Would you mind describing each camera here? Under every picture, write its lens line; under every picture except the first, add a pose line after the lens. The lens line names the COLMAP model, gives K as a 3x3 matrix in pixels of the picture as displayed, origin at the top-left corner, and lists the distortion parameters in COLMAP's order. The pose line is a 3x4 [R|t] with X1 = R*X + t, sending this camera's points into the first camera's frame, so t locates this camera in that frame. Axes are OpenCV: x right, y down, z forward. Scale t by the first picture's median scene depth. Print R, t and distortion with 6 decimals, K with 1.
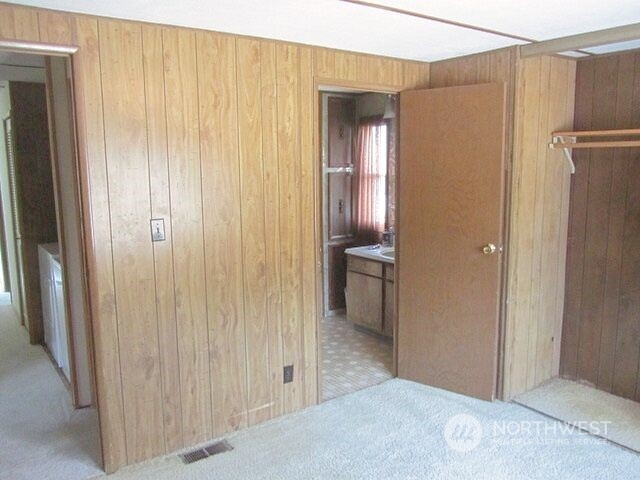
lens RADIAL K [[527.1, 0, 320.1], [0, 527.1, 240.2], [0, 0, 1]] dist [-0.030426, -0.003875]
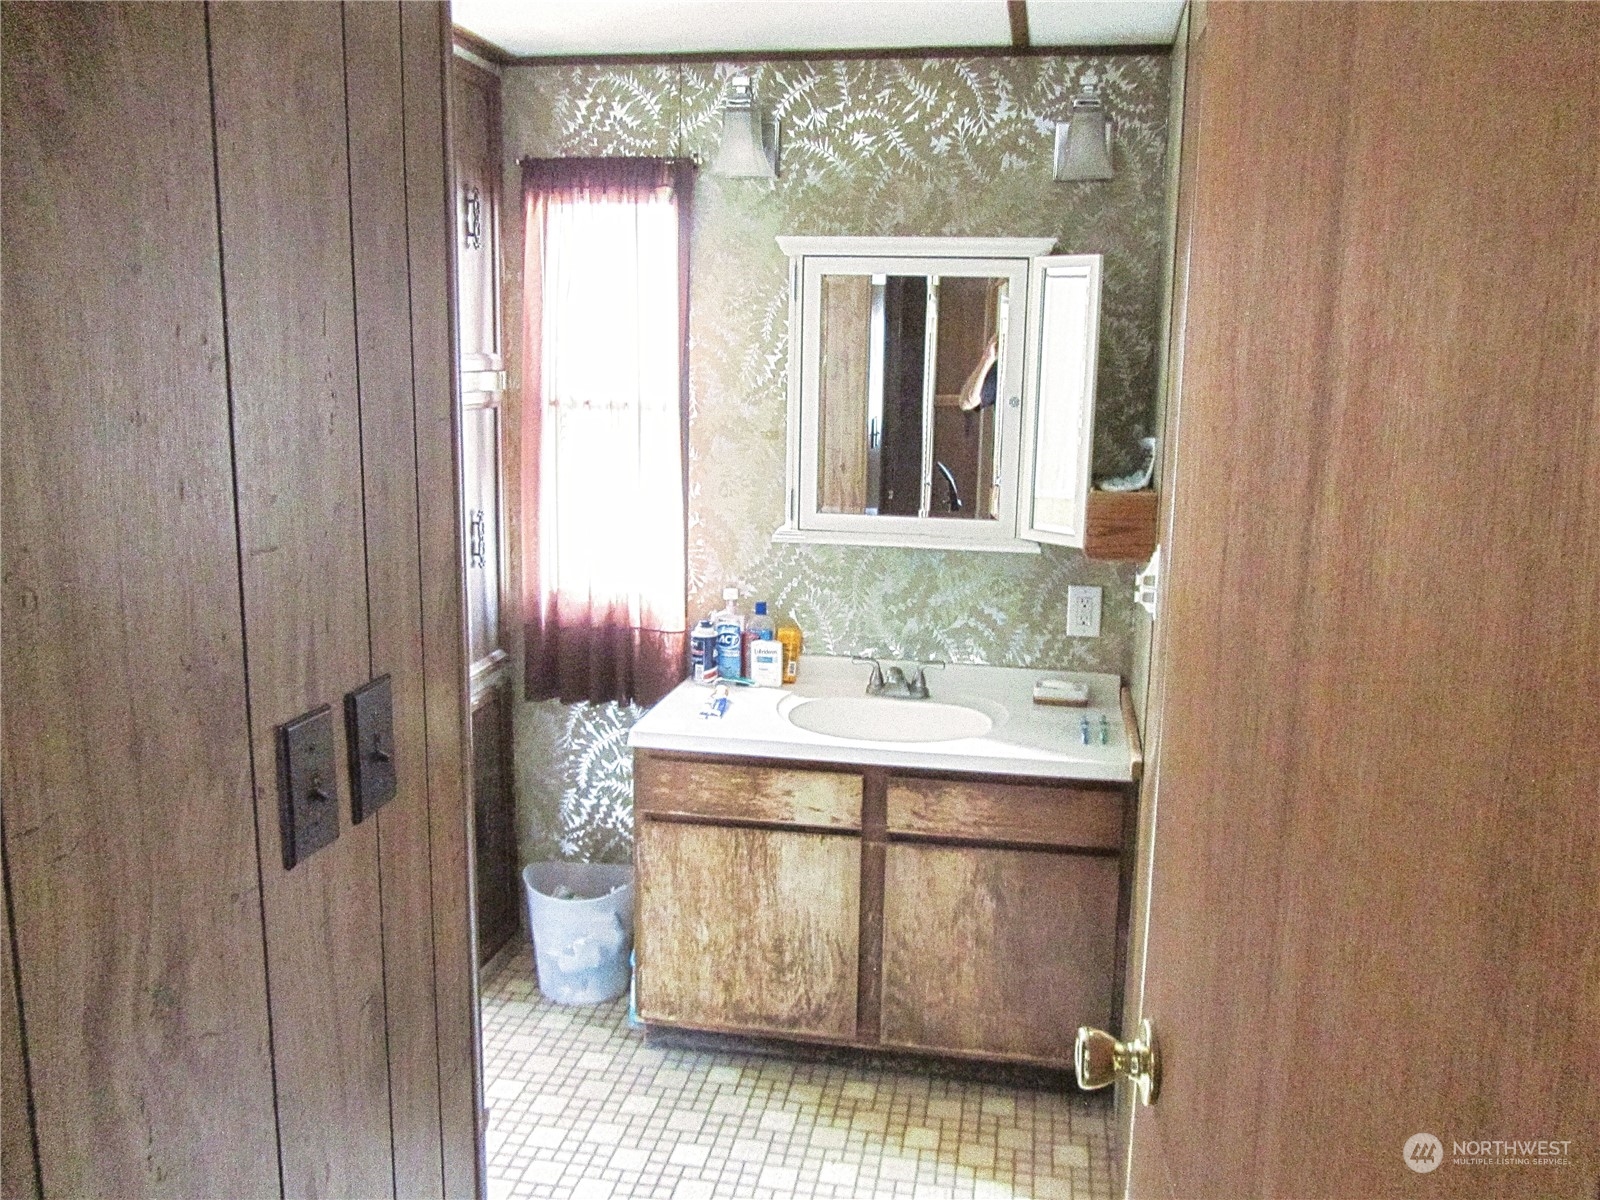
lens RADIAL K [[1317.9, 0, 799.9], [0, 1317.9, 597.9], [0, 0, 1]] dist [-0.030426, -0.003875]
pose [[0.711072, -0.117485, 0.693235, -0.304139], [0.079616, 0.993054, 0.086632, -0.089528], [-0.698597, -0.006408, 0.715486, 0.557385]]
